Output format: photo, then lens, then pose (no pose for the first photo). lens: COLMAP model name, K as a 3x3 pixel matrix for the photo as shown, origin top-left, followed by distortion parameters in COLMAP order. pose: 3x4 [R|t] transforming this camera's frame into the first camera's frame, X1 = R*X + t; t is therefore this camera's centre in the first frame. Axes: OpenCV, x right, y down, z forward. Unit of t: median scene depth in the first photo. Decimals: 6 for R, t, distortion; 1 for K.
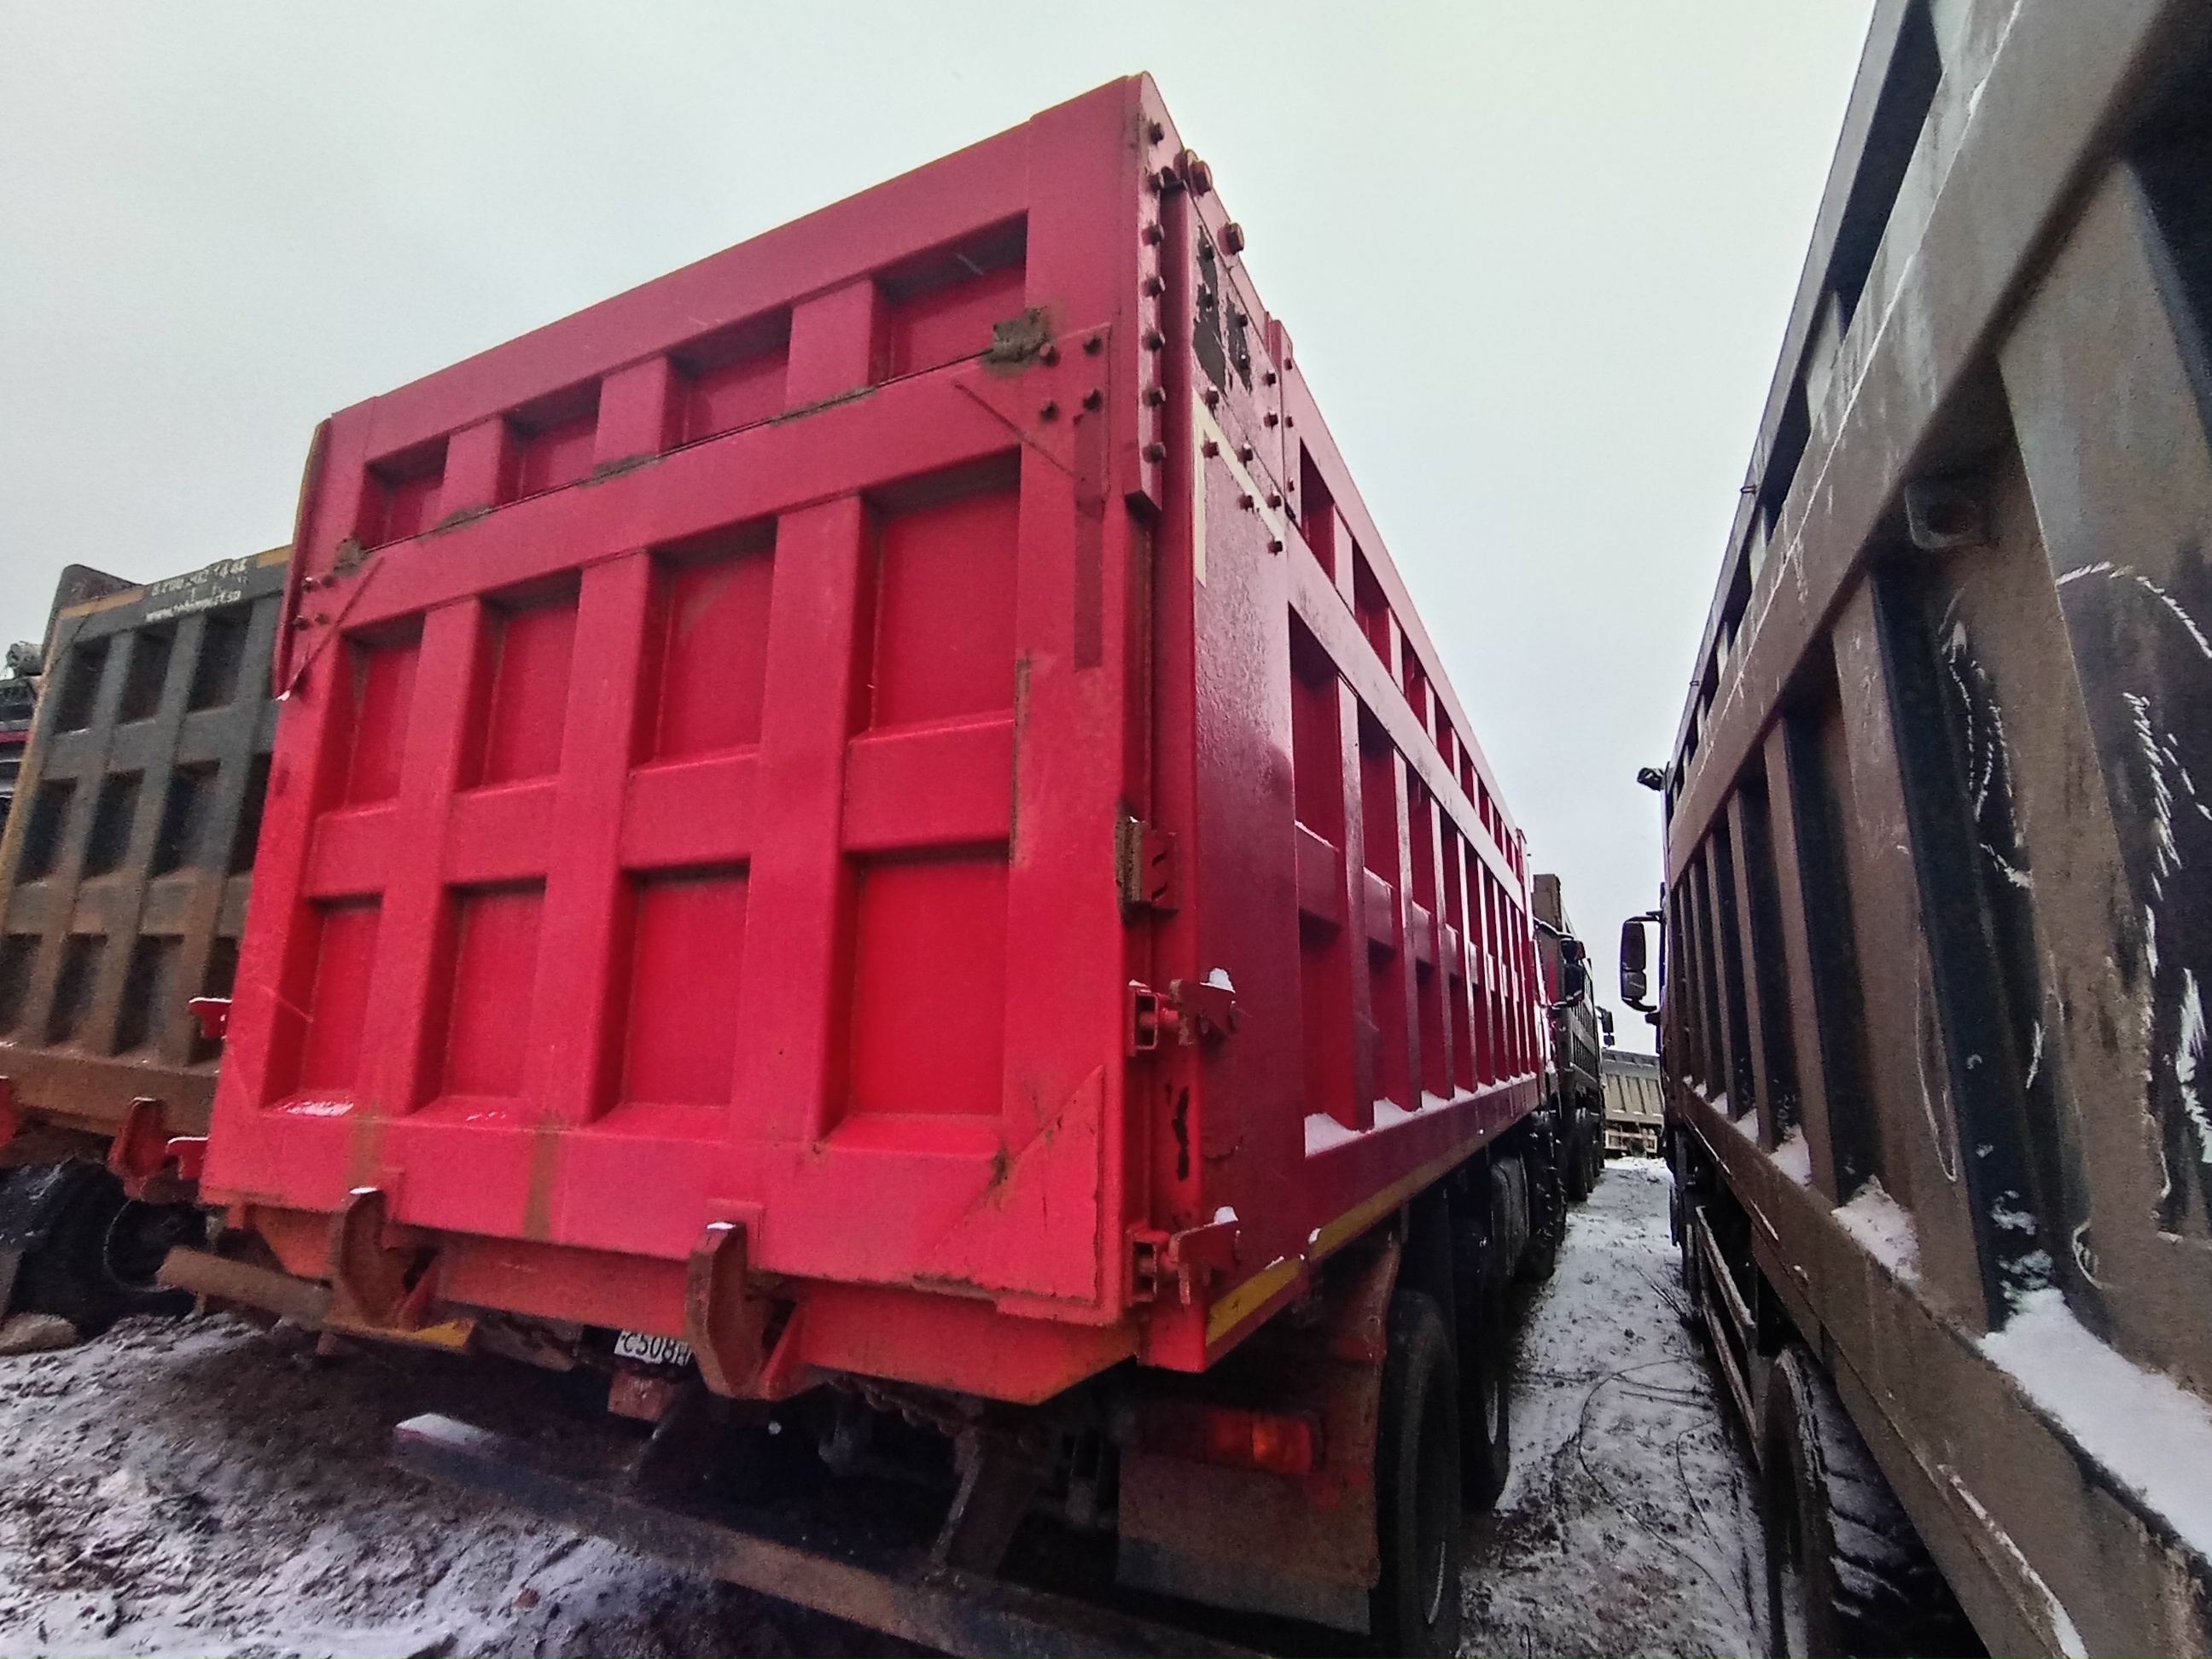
lens RADIAL K [[1040.6, 0, 1099.6], [0, 1040.6, 828.0], [0, 0, 1]] dist [0.002410, -0.000823]
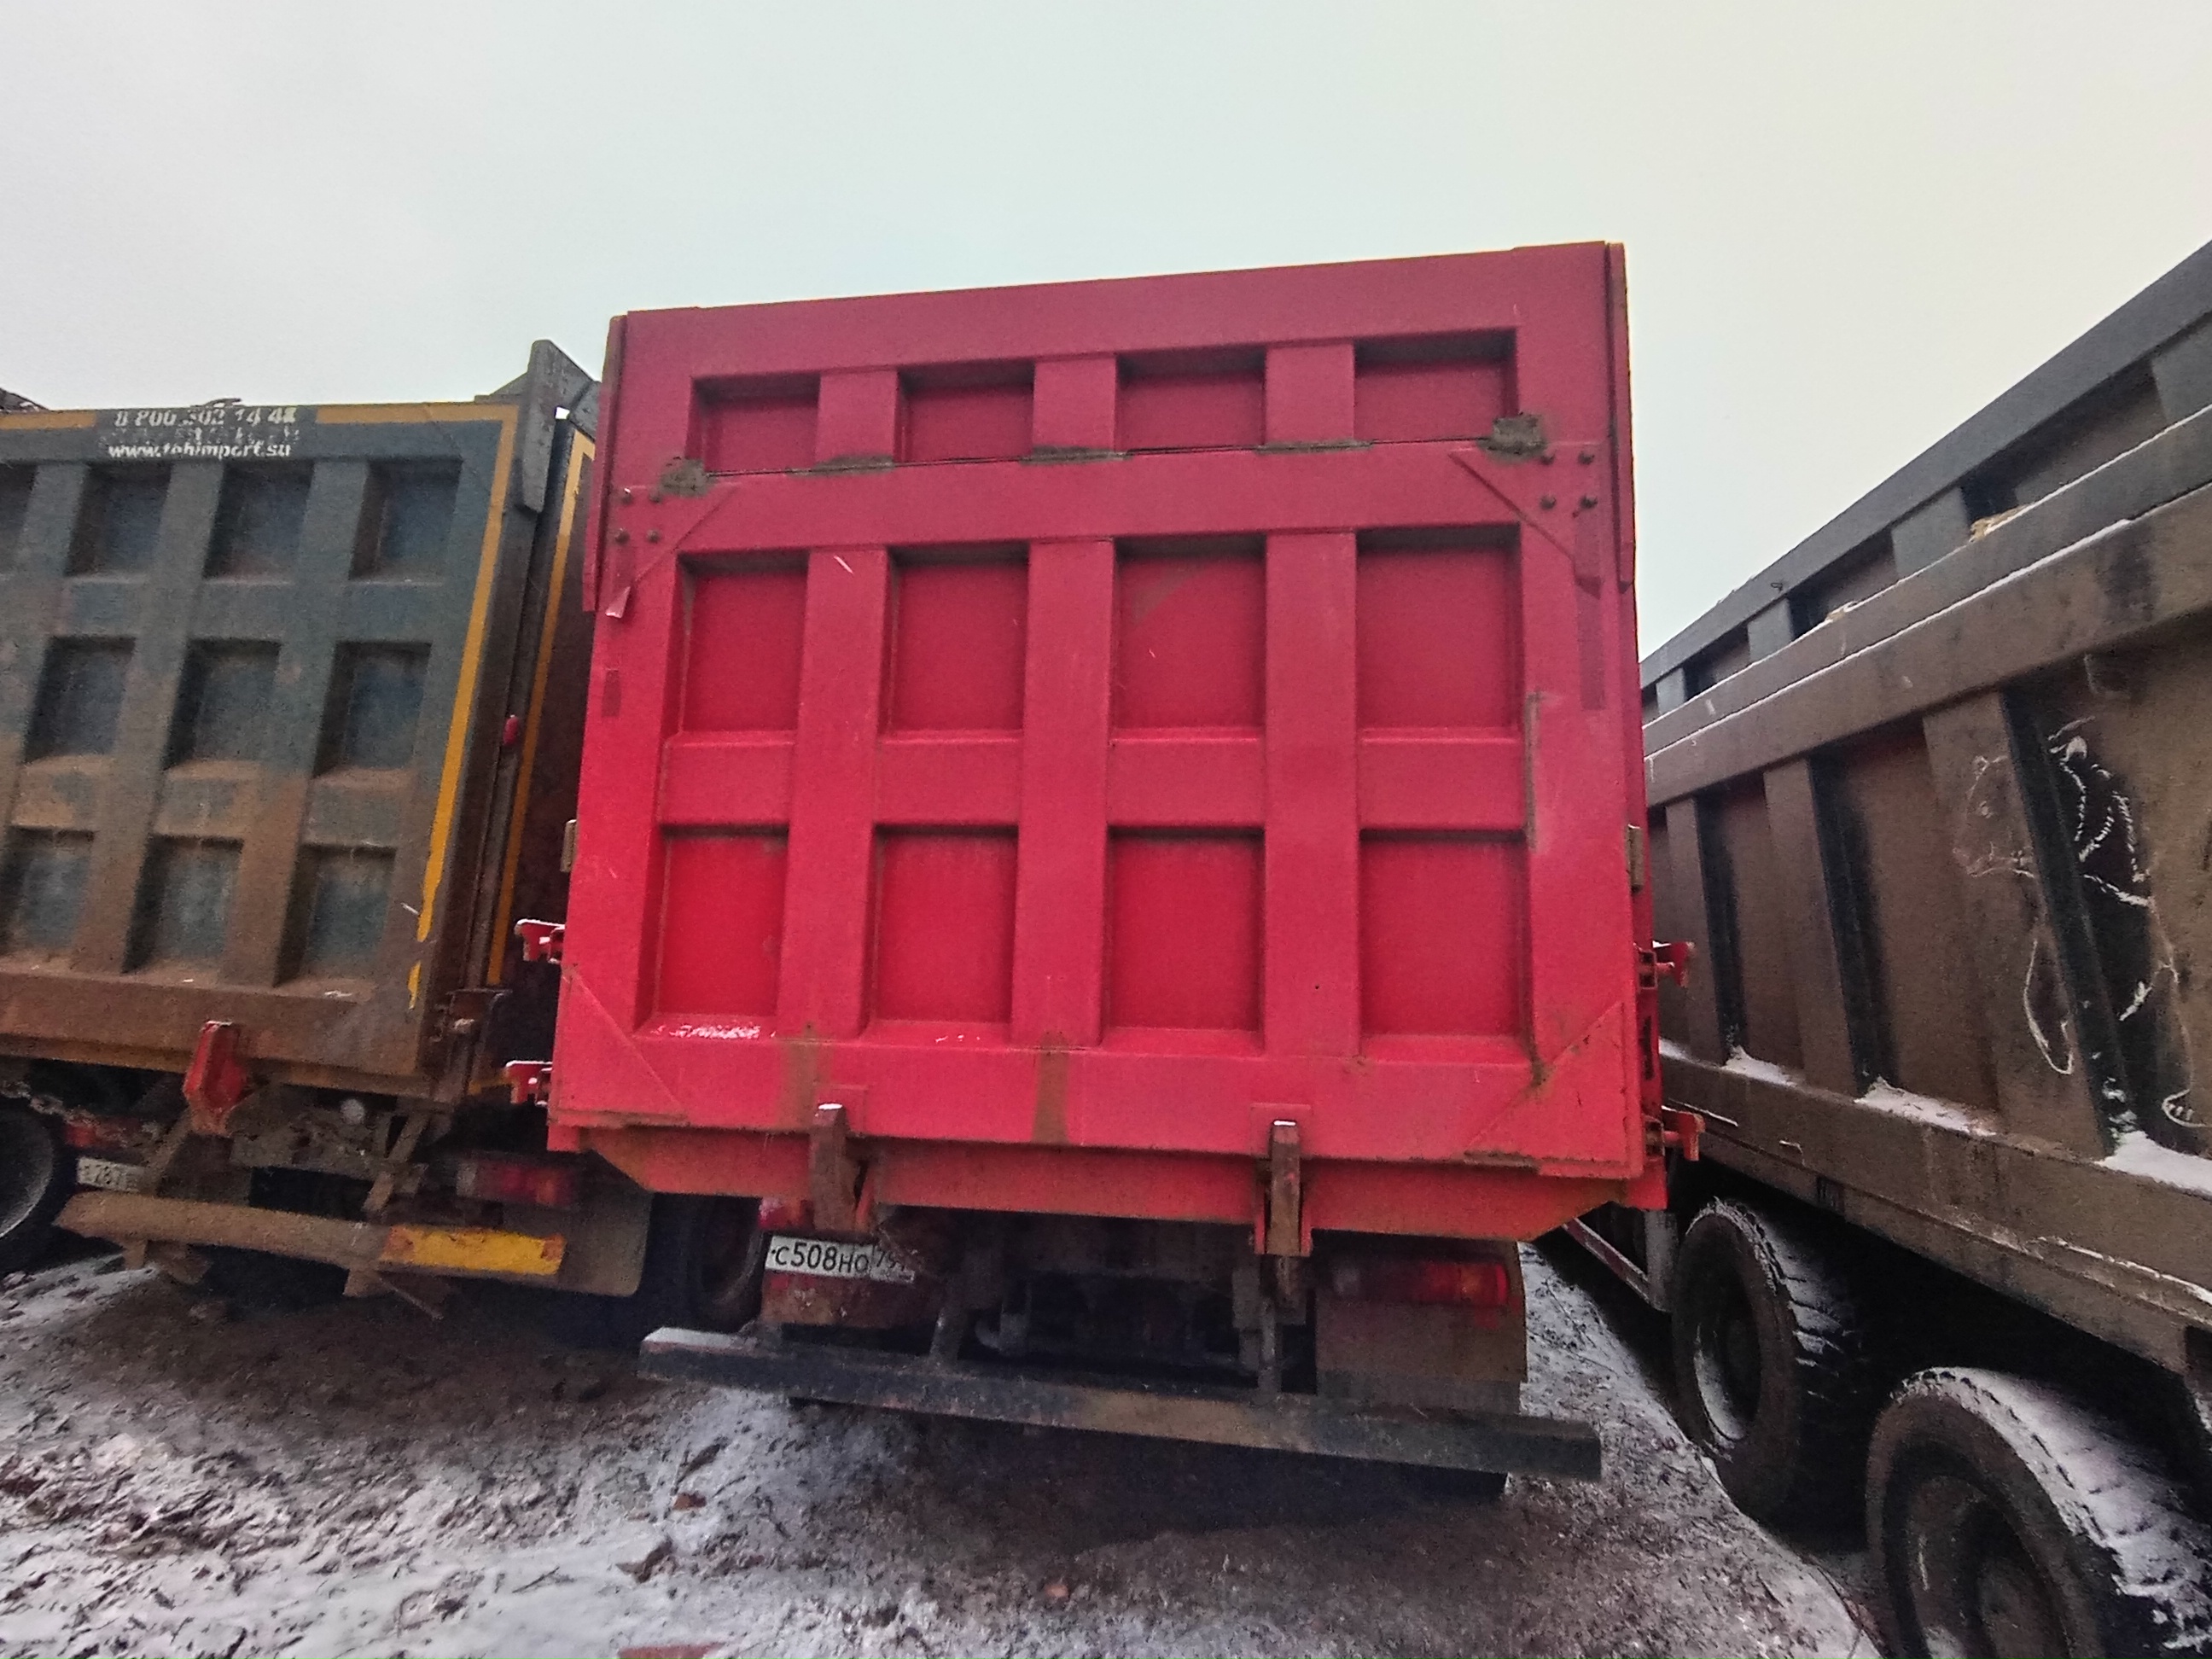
lens RADIAL K [[1040.6, 0, 1108.8], [0, 1040.6, 827.1], [0, 0, 1]] dist [0.002410, -0.000823]
pose [[0.954128, 0.059249, 0.293479, -0.507099], [-0.077609, 0.995663, 0.051305, -0.011295], [-0.289166, -0.071728, 0.954588, -0.059229]]
